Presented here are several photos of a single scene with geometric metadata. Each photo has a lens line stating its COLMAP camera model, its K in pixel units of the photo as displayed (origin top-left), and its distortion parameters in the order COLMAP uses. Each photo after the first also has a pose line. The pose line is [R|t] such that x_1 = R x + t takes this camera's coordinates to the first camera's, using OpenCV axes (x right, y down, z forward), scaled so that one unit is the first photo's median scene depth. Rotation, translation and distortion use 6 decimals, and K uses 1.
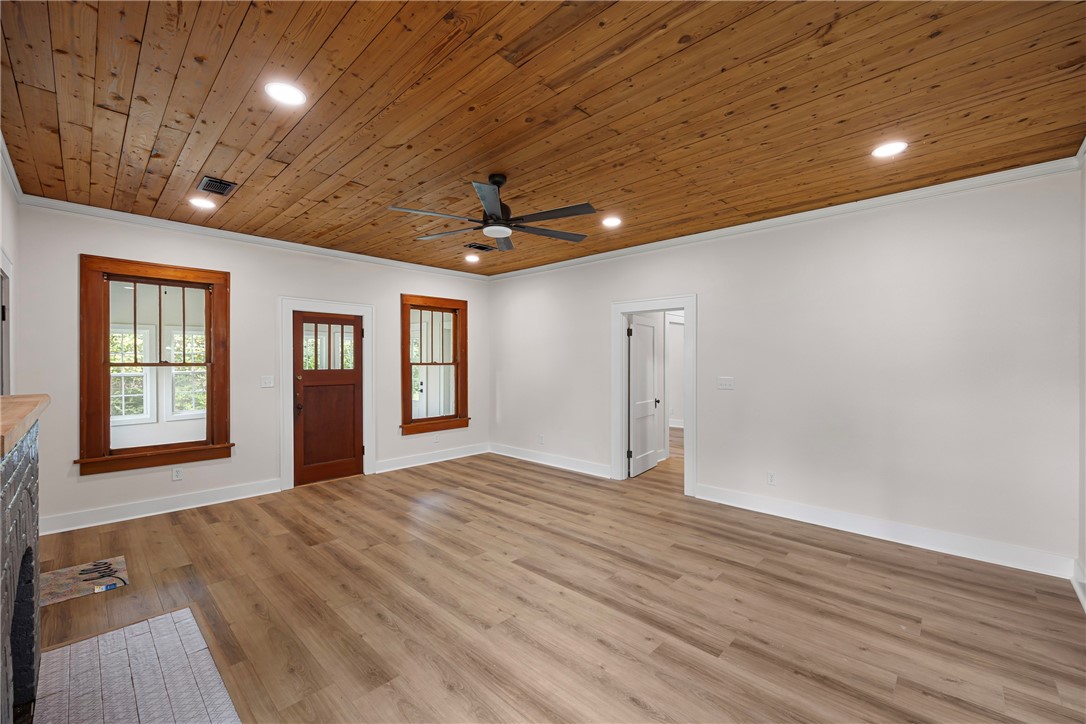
lens RADIAL K [[441.2, 0, 545.8], [0, 441.2, 364.6], [0, 0, 1]] dist [-0.005651, -0.000341]
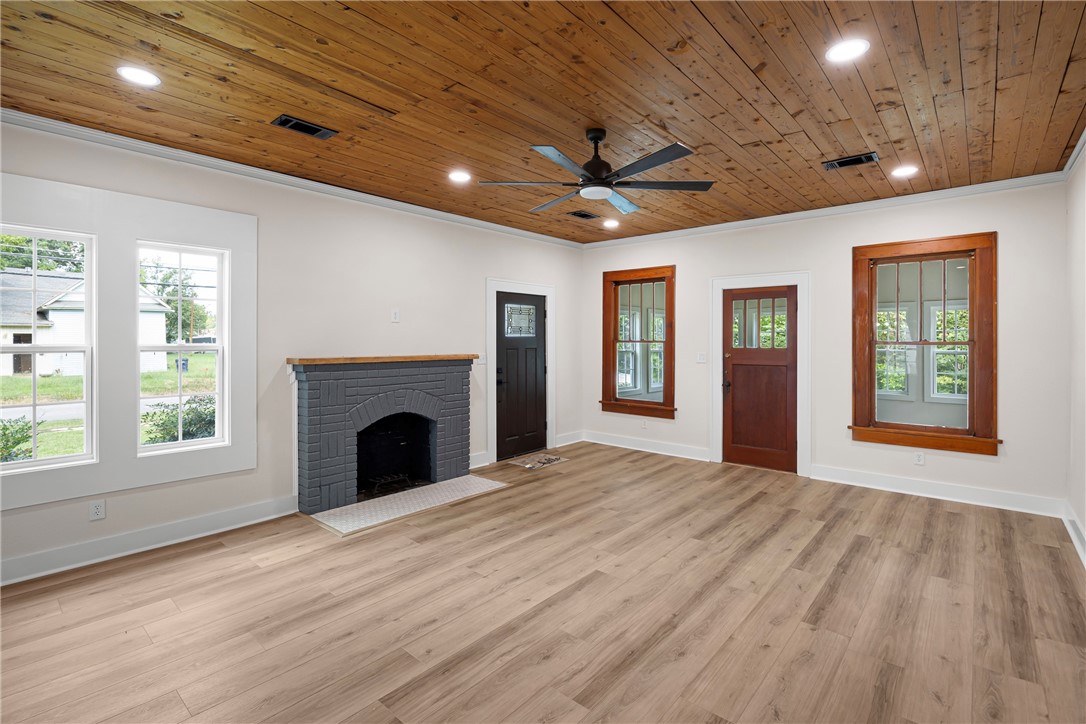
lens RADIAL K [[501.7, 0, 551.8], [0, 501.7, 343.3], [0, 0, 1]] dist [-0.012919, 0.000249]
pose [[0.051696, 0.005818, -0.998646, 0.767336], [-0.007598, 0.999956, 0.005433, -0.001509], [0.998634, 0.007307, 0.051738, 0.735021]]
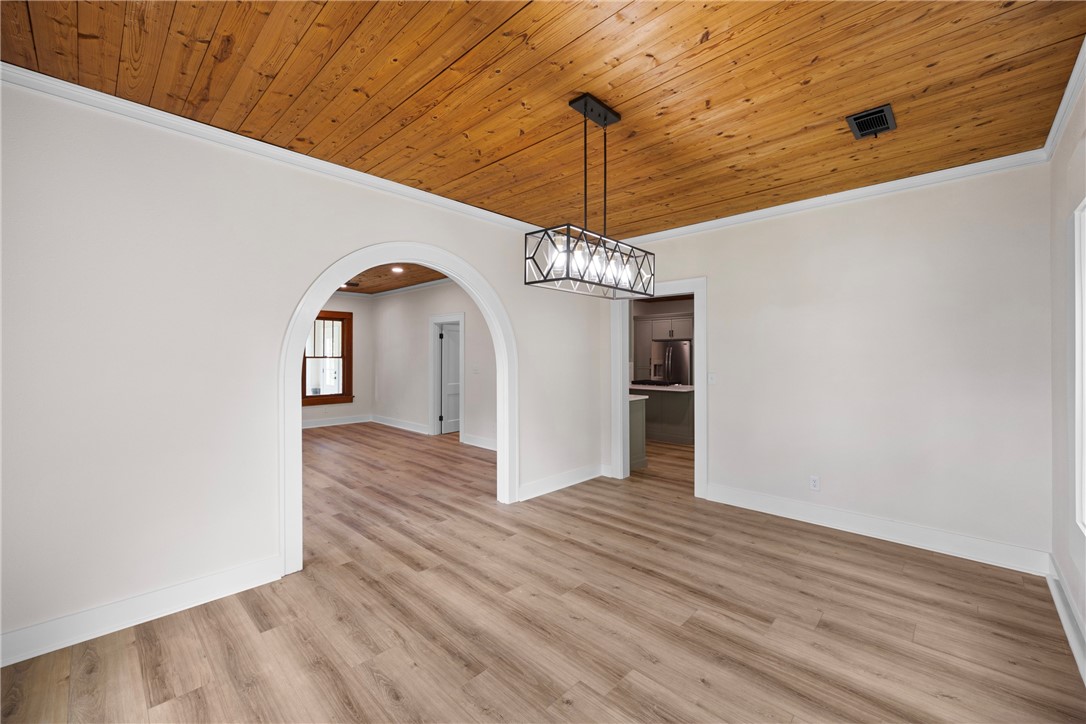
lens RADIAL K [[436.9, 0, 545.0], [0, 436.9, 359.2], [0, 0, 1]] dist [-0.002392, -0.000191]
pose [[0.999985, 0.003774, -0.004068, 0.796614], [-0.003781, 0.999991, -0.001728, 0.006857], [0.004061, 0.001743, 0.999990, -0.692410]]
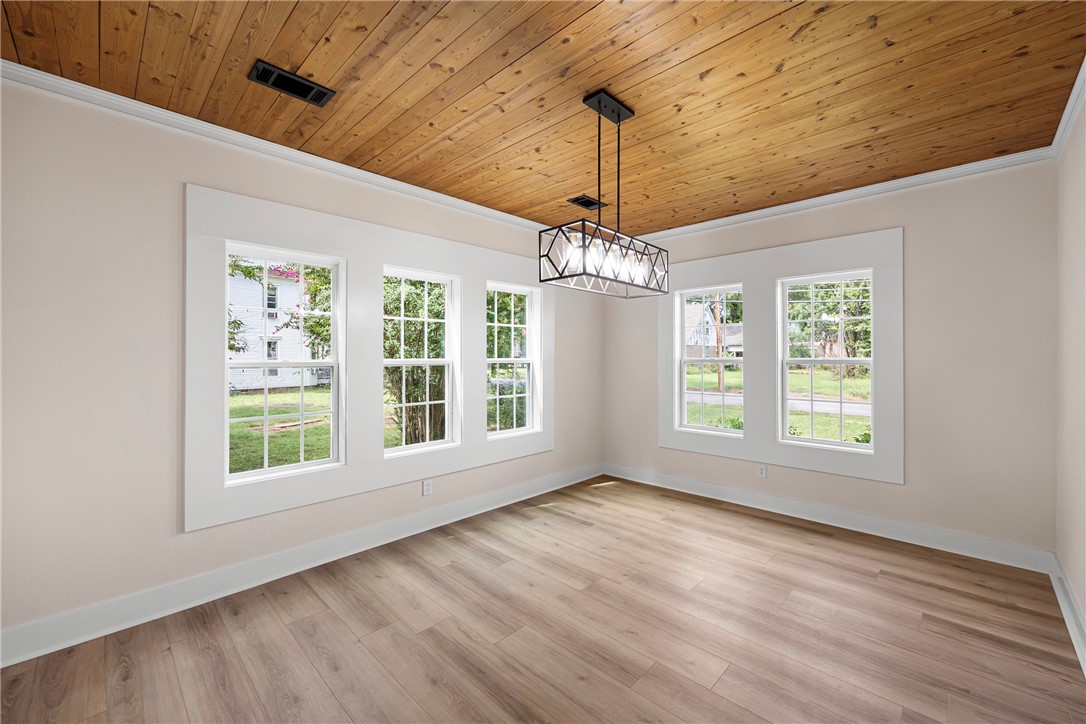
lens RADIAL K [[436.9, 0, 545.0], [0, 436.9, 359.2], [0, 0, 1]] dist [-0.002392, -0.000191]
pose [[-0.999945, 0.002306, 0.010200, 0.955927], [0.002487, 0.999838, 0.017804, -0.004558], [-0.010158, 0.017828, -0.999789, 0.569204]]
